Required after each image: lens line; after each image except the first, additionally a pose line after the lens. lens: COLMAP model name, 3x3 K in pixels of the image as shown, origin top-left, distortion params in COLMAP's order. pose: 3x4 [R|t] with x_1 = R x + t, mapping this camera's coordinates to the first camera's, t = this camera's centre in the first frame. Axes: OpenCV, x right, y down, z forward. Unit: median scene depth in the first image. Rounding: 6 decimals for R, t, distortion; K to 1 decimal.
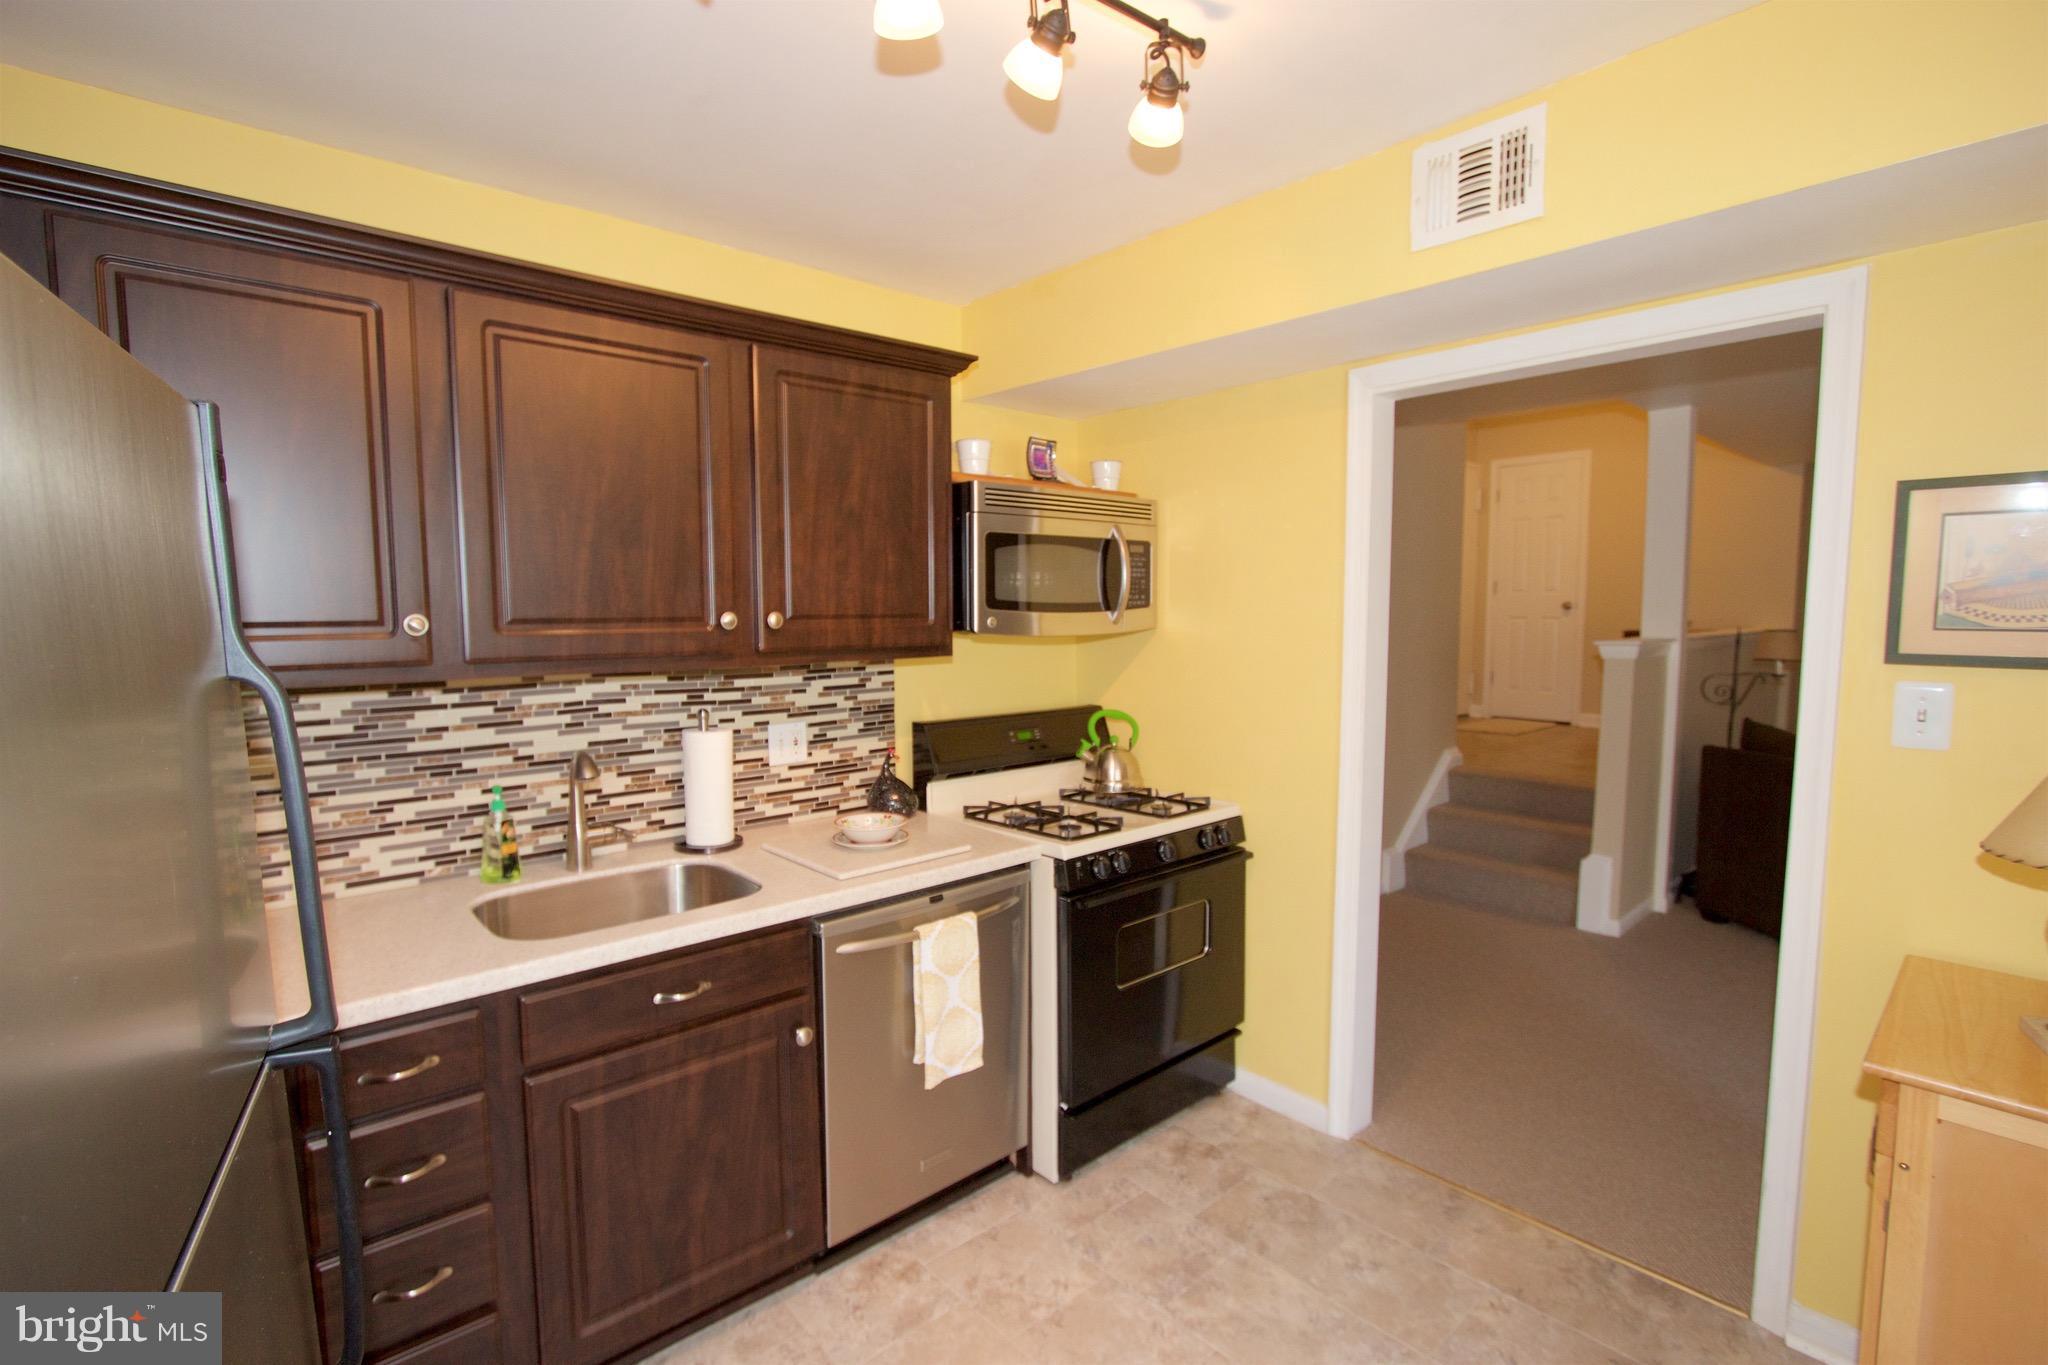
lens RADIAL K [[942.6, 0, 1016.2], [0, 942.6, 689.2], [0, 0, 1]] dist [-0.022815, 0.005316]
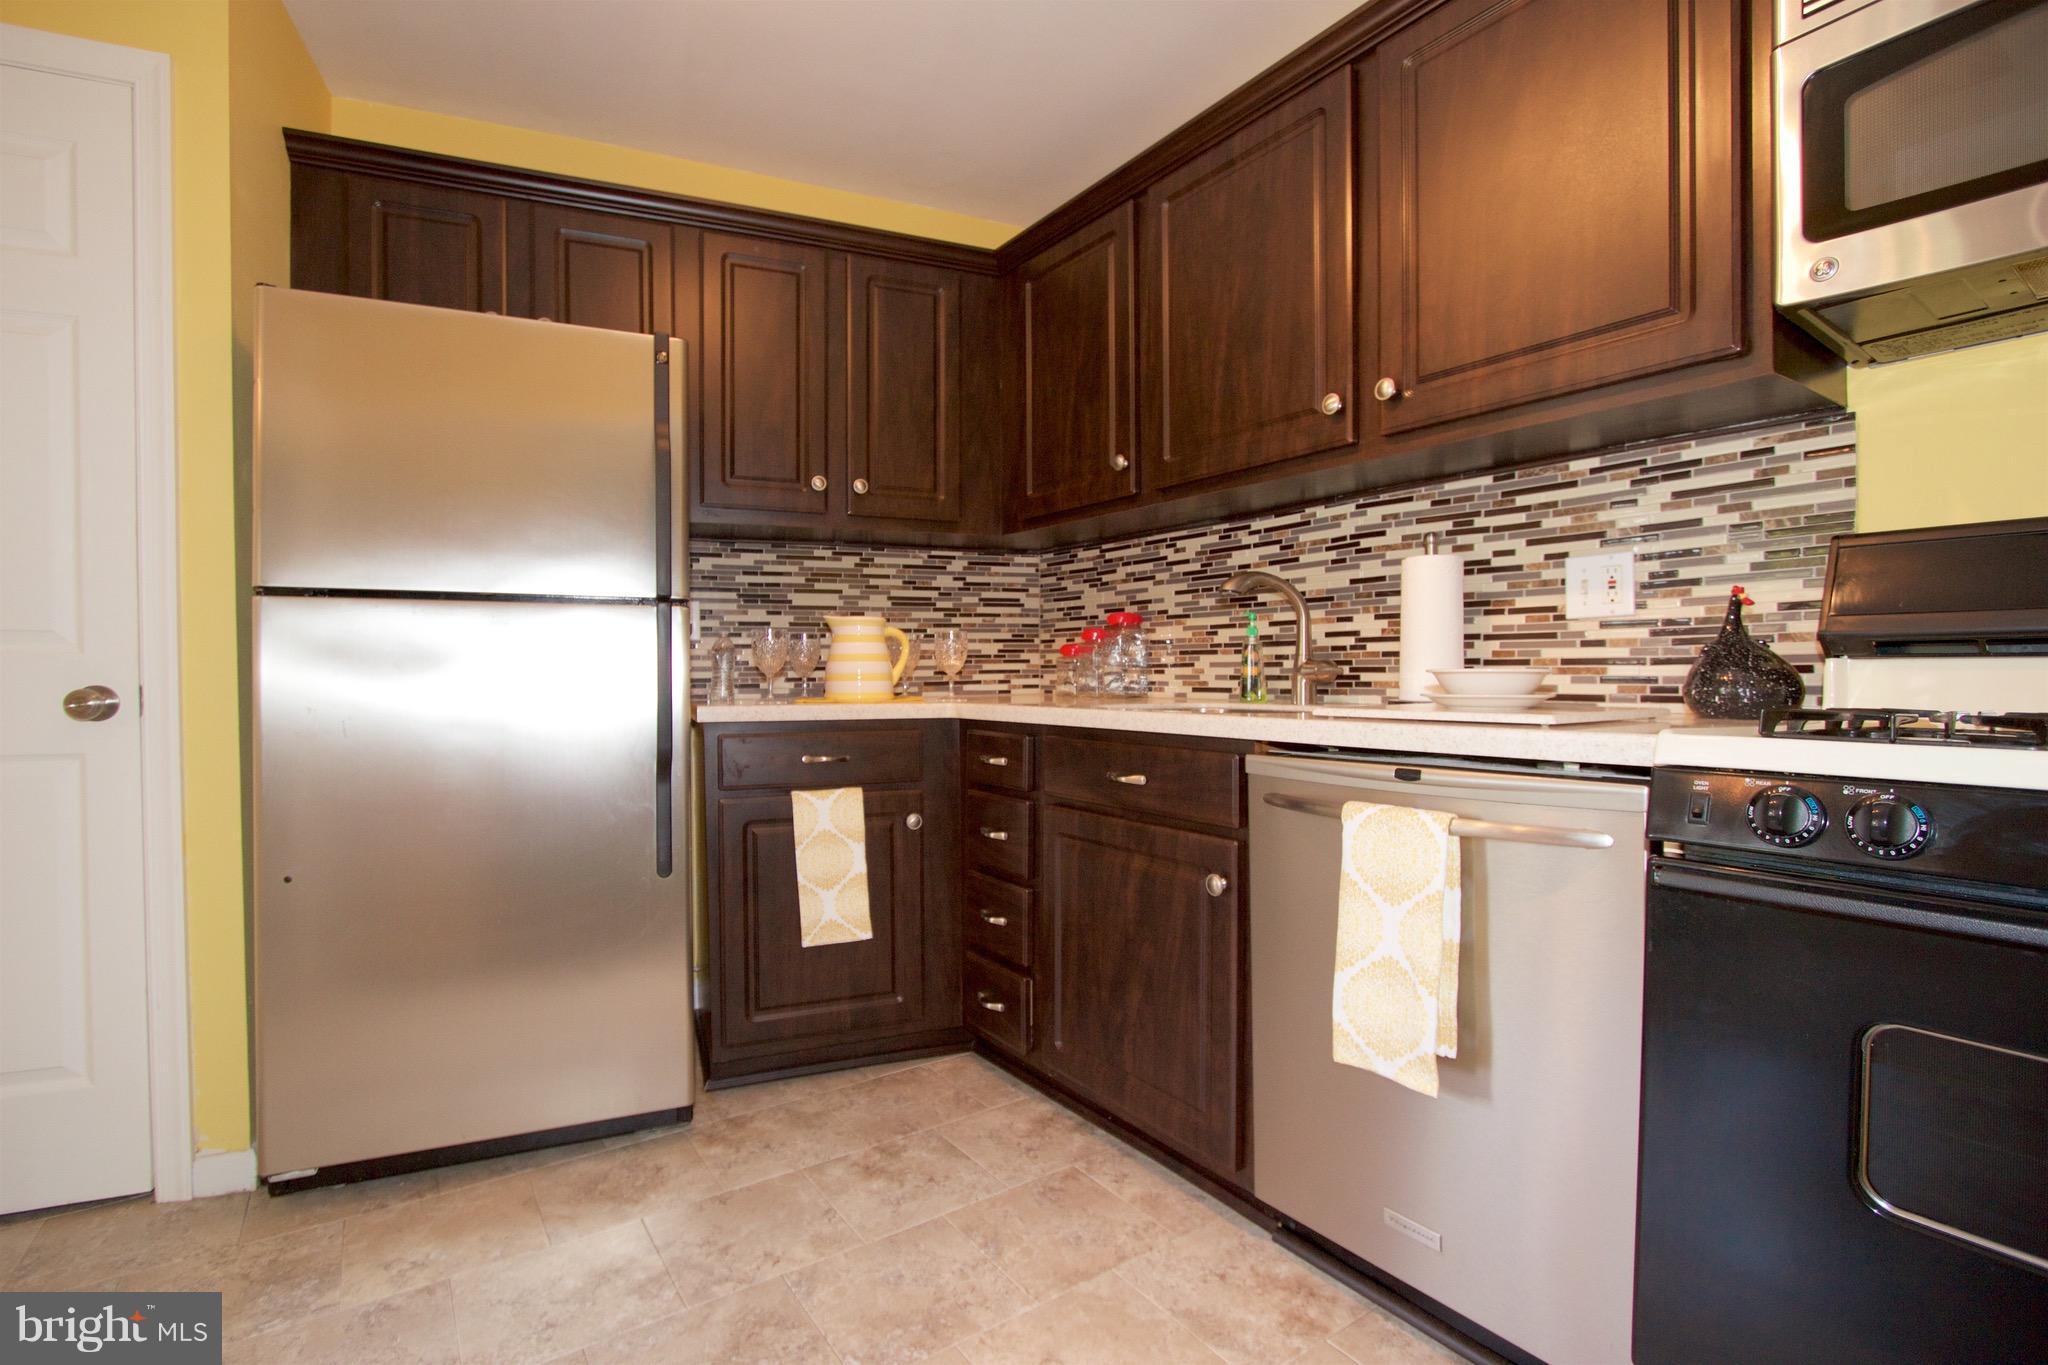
lens RADIAL K [[942.6, 0, 1016.2], [0, 942.6, 689.2], [0, 0, 1]] dist [-0.022815, 0.005316]
pose [[-0.122899, 0.021185, -0.992193, 0.506338], [-0.083161, 0.996036, 0.031568, 0.159281], [0.988929, 0.086392, -0.120650, 0.770130]]
